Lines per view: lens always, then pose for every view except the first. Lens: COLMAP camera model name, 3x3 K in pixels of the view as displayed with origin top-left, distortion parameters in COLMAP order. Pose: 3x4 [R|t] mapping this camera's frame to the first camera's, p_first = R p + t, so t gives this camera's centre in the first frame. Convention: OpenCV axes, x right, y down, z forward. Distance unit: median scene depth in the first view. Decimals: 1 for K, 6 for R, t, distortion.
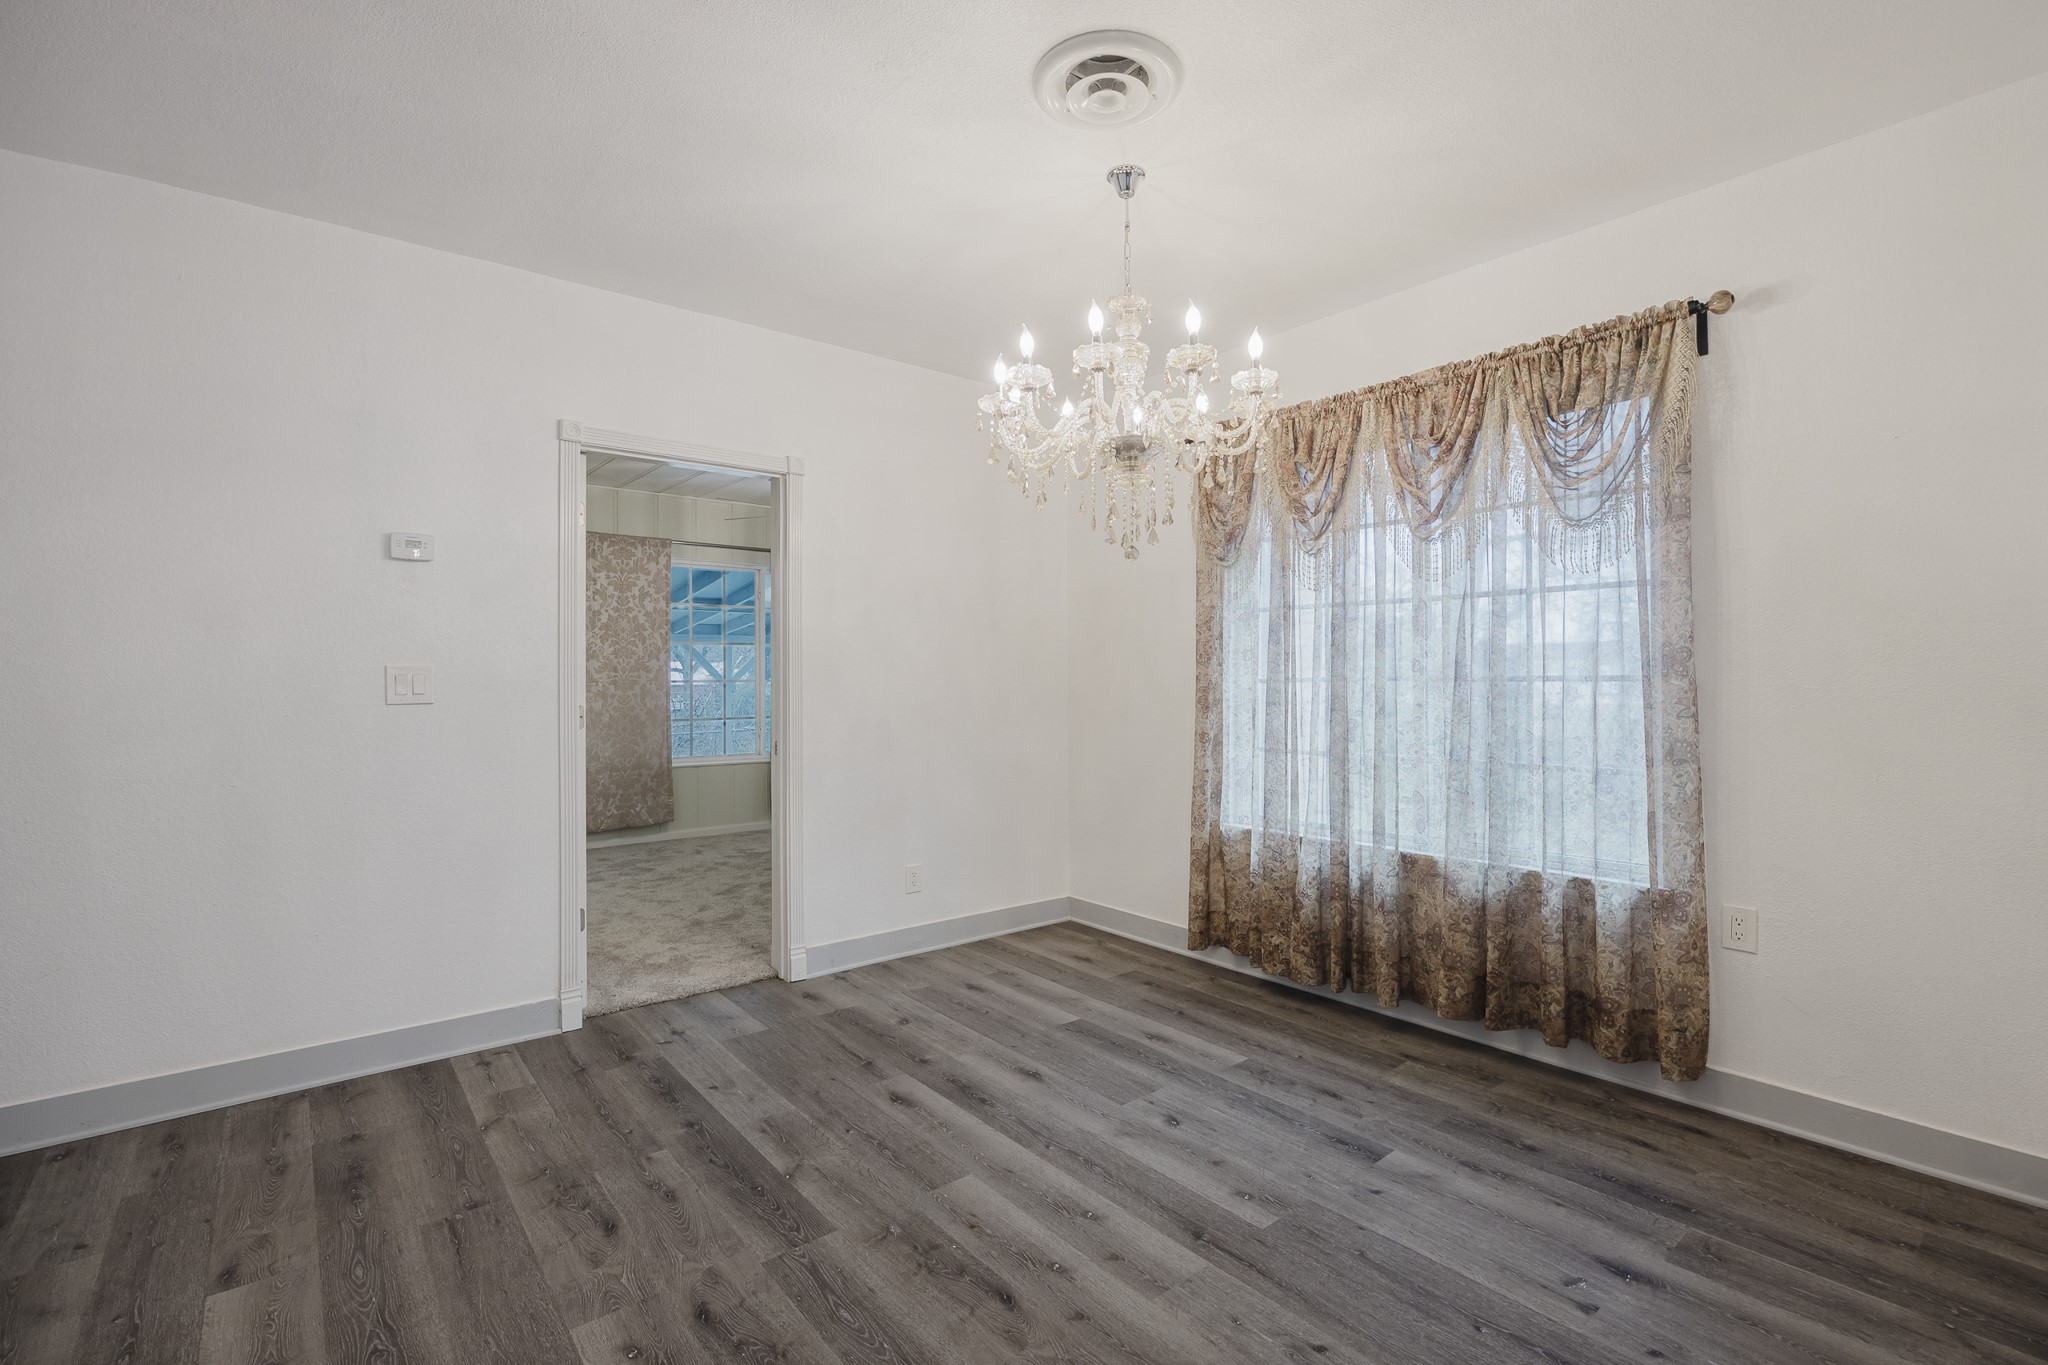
lens RADIAL K [[918.6, 0, 1044.1], [0, 918.6, 665.8], [0, 0, 1]] dist [-0.016211, 0.000884]
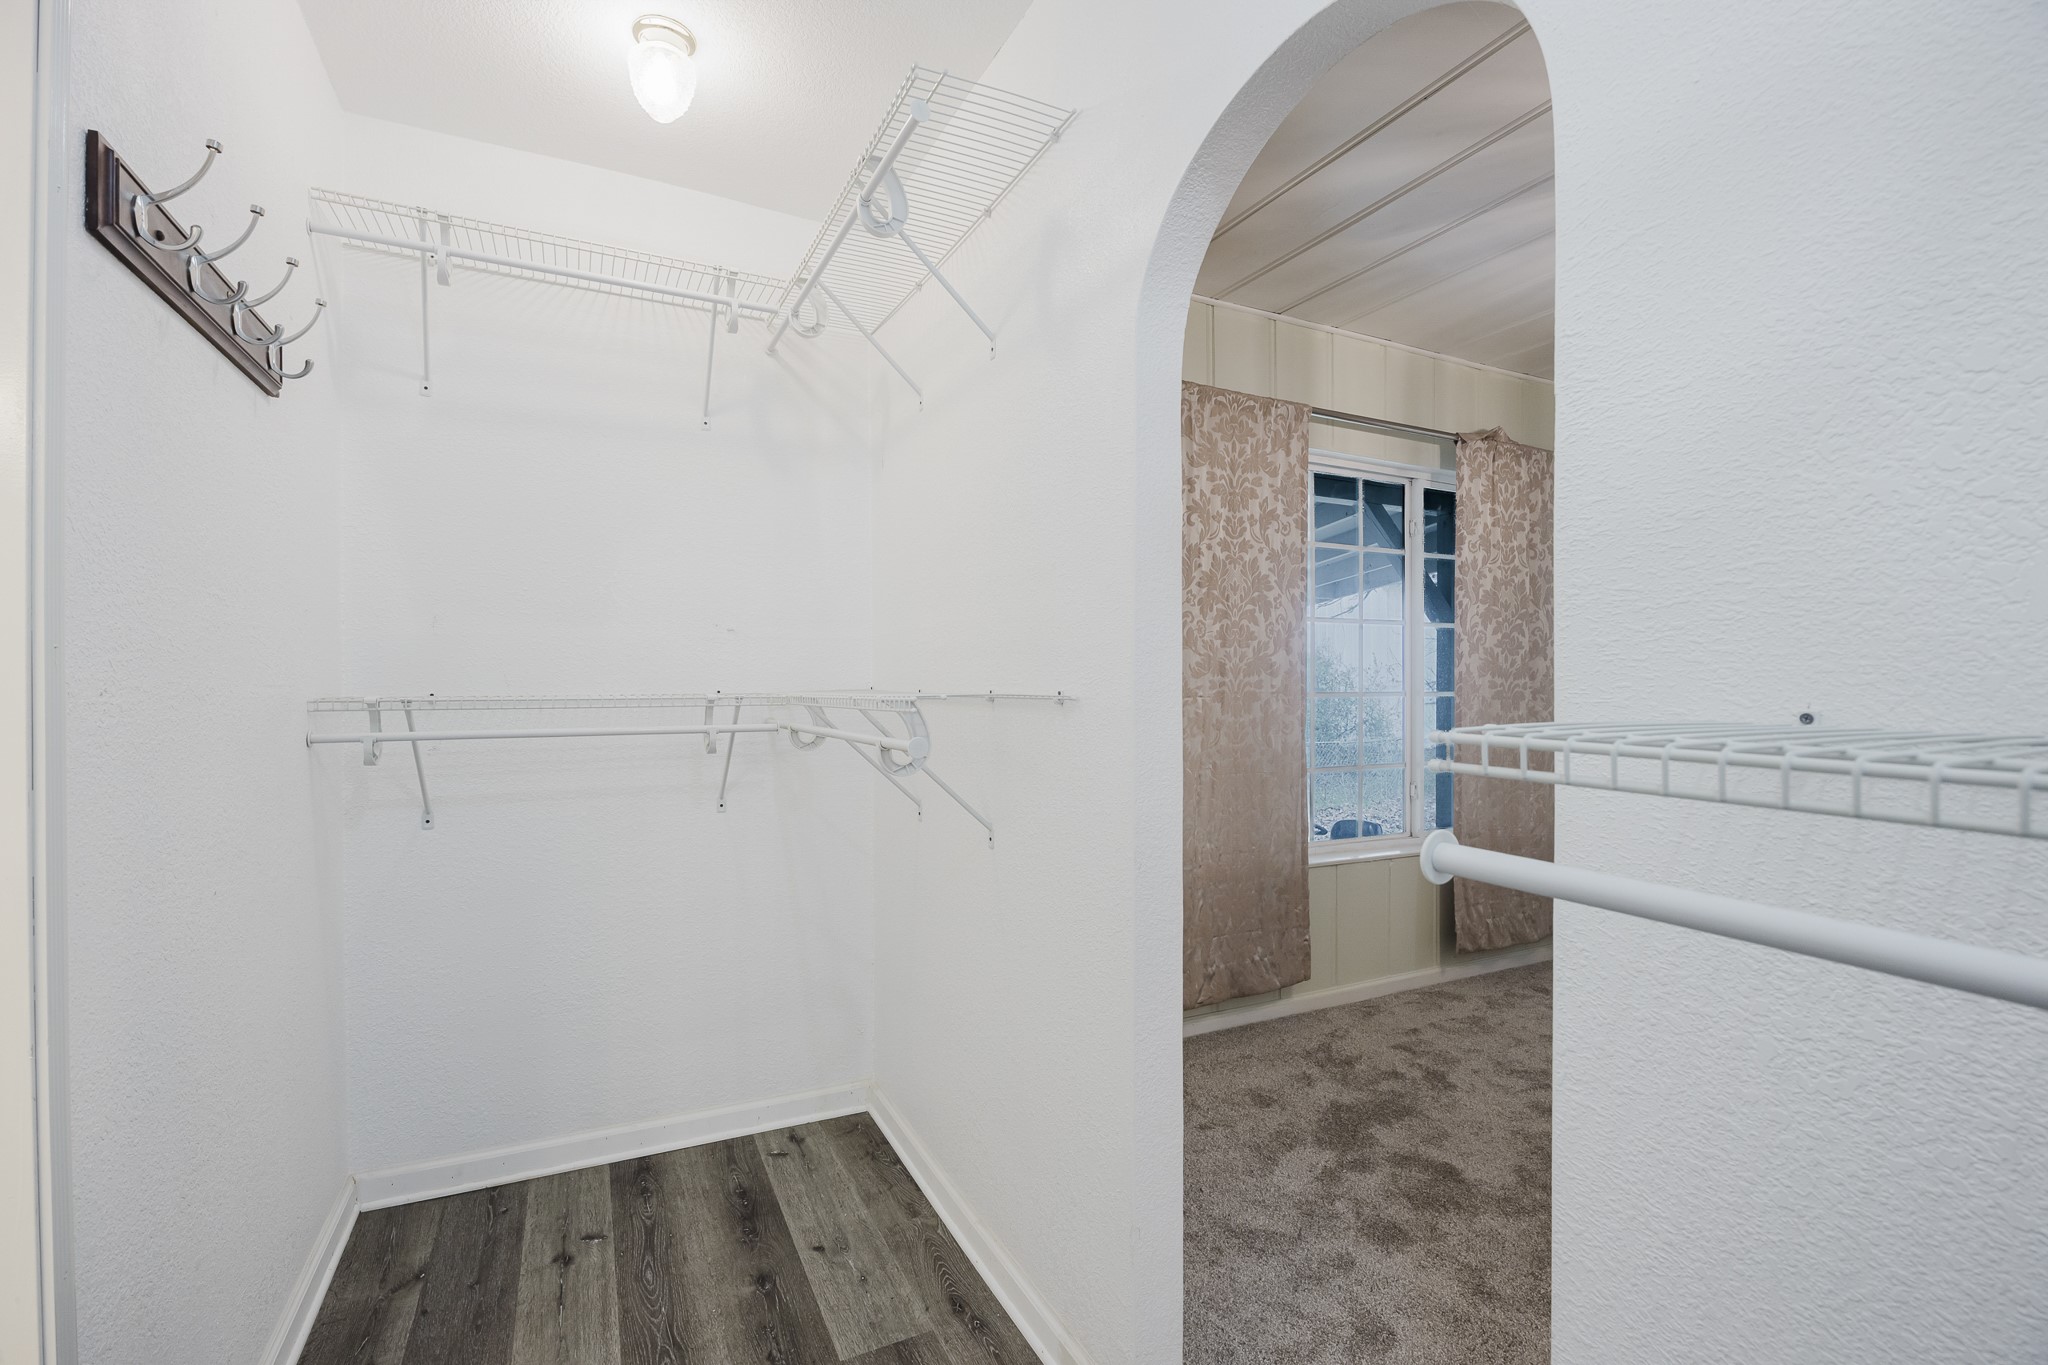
lens RADIAL K [[918.6, 0, 1009.4], [0, 918.6, 685.5], [0, 0, 1]] dist [-0.016211, 0.000884]
pose [[0.967064, 0.004313, -0.254496, -0.442629], [-0.002017, 0.999955, 0.009283, 0.008004], [0.254524, -0.008464, 0.967029, 0.490740]]
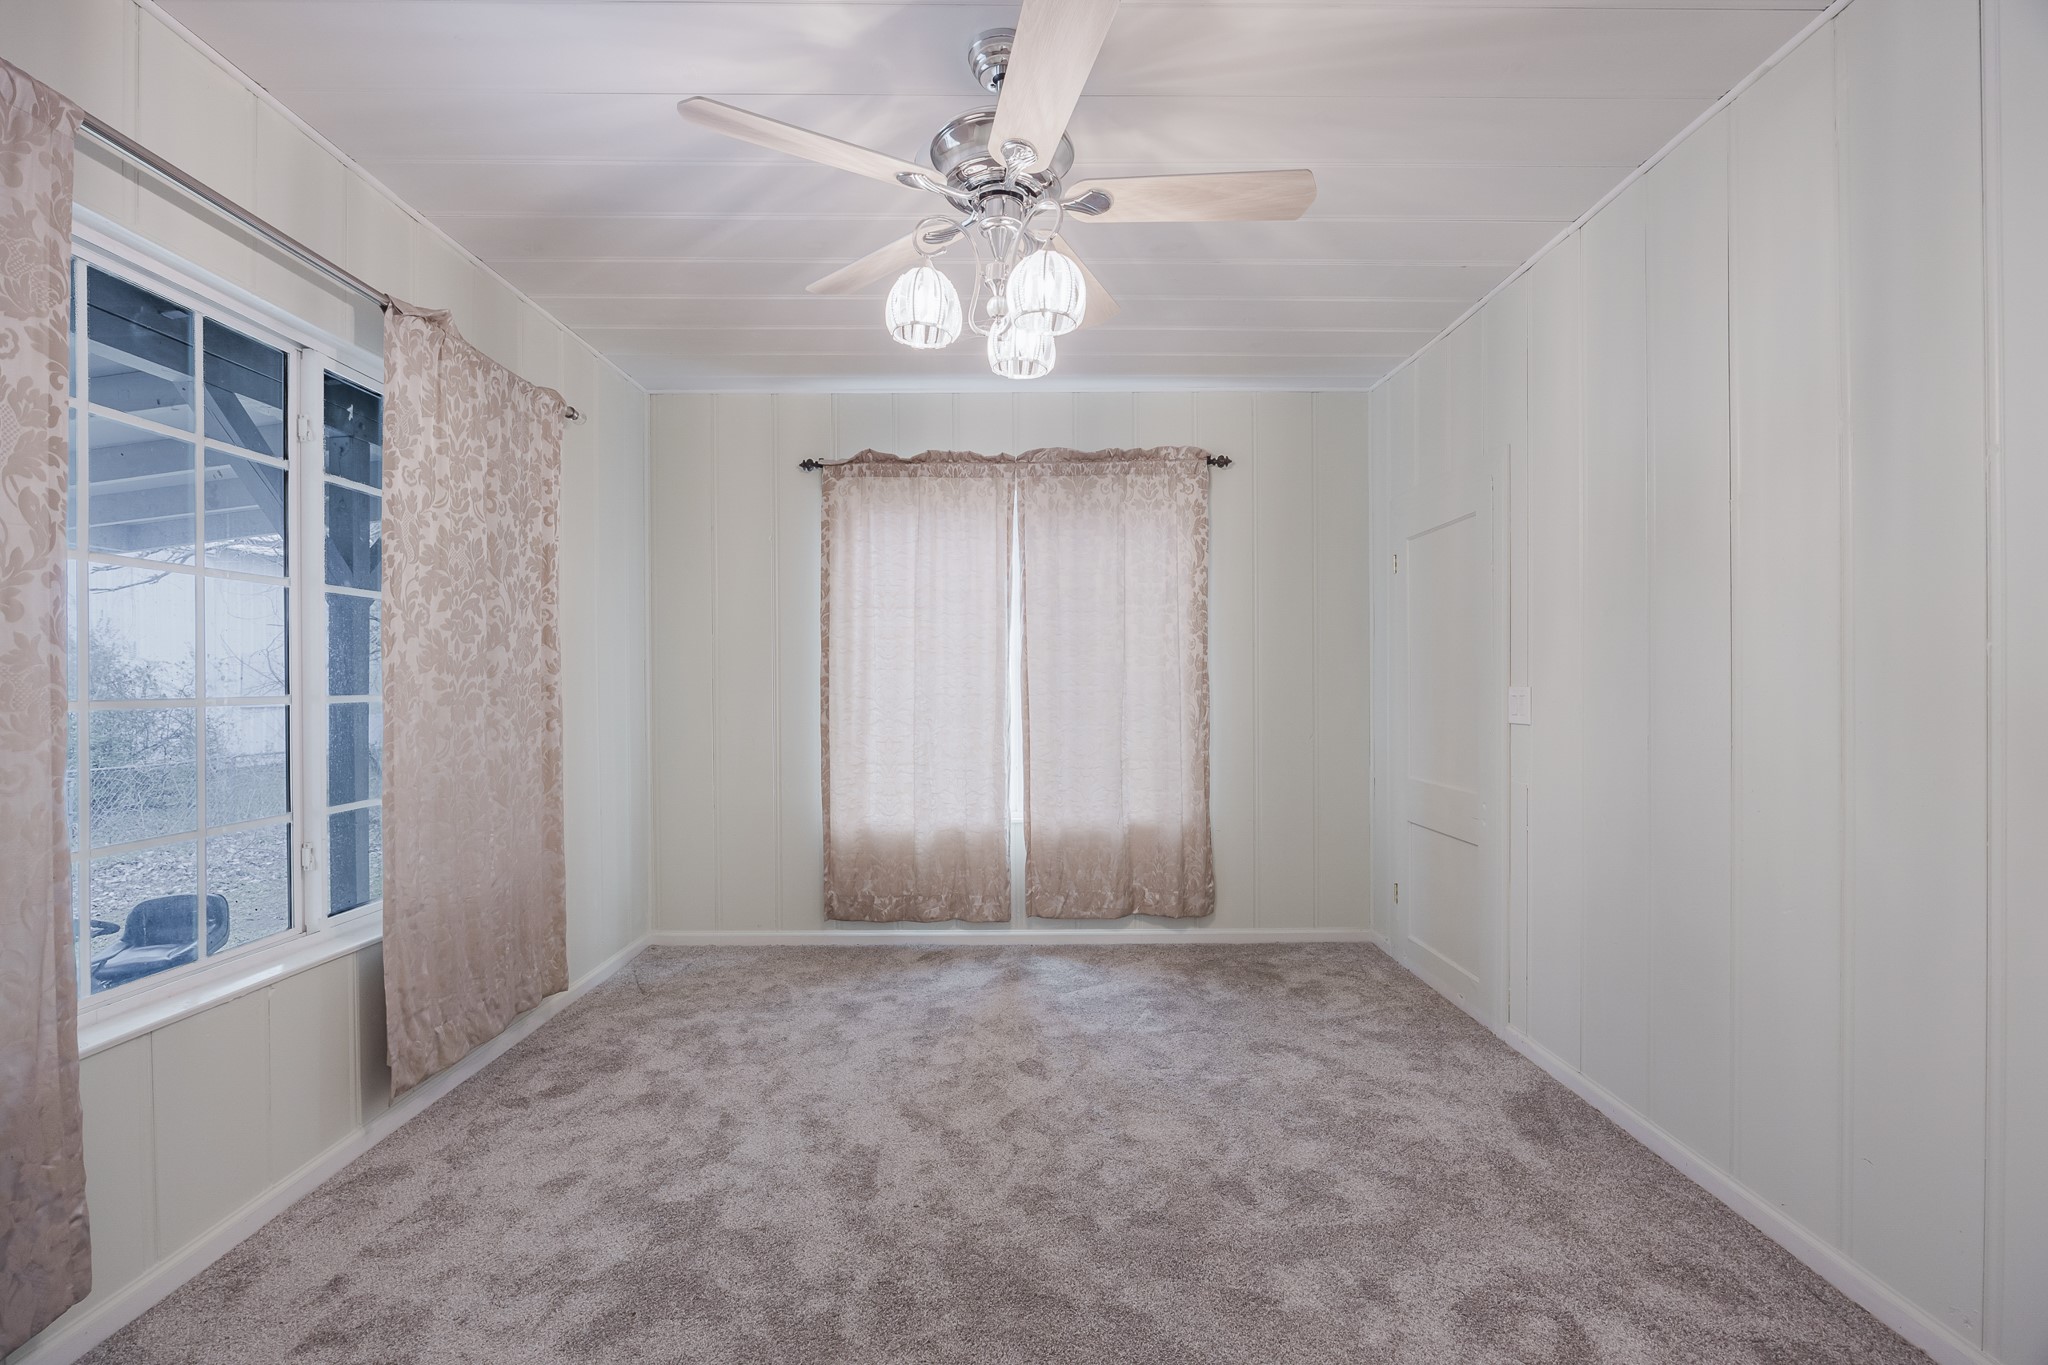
lens RADIAL K [[918.6, 0, 1048.4], [0, 918.6, 687.0], [0, 0, 1]] dist [-0.016211, 0.000884]
pose [[0.635452, -0.001910, 0.772138, -0.432059], [-0.005381, 0.999962, 0.006902, 0.009288], [-0.772121, -0.008541, 0.635418, 0.668059]]
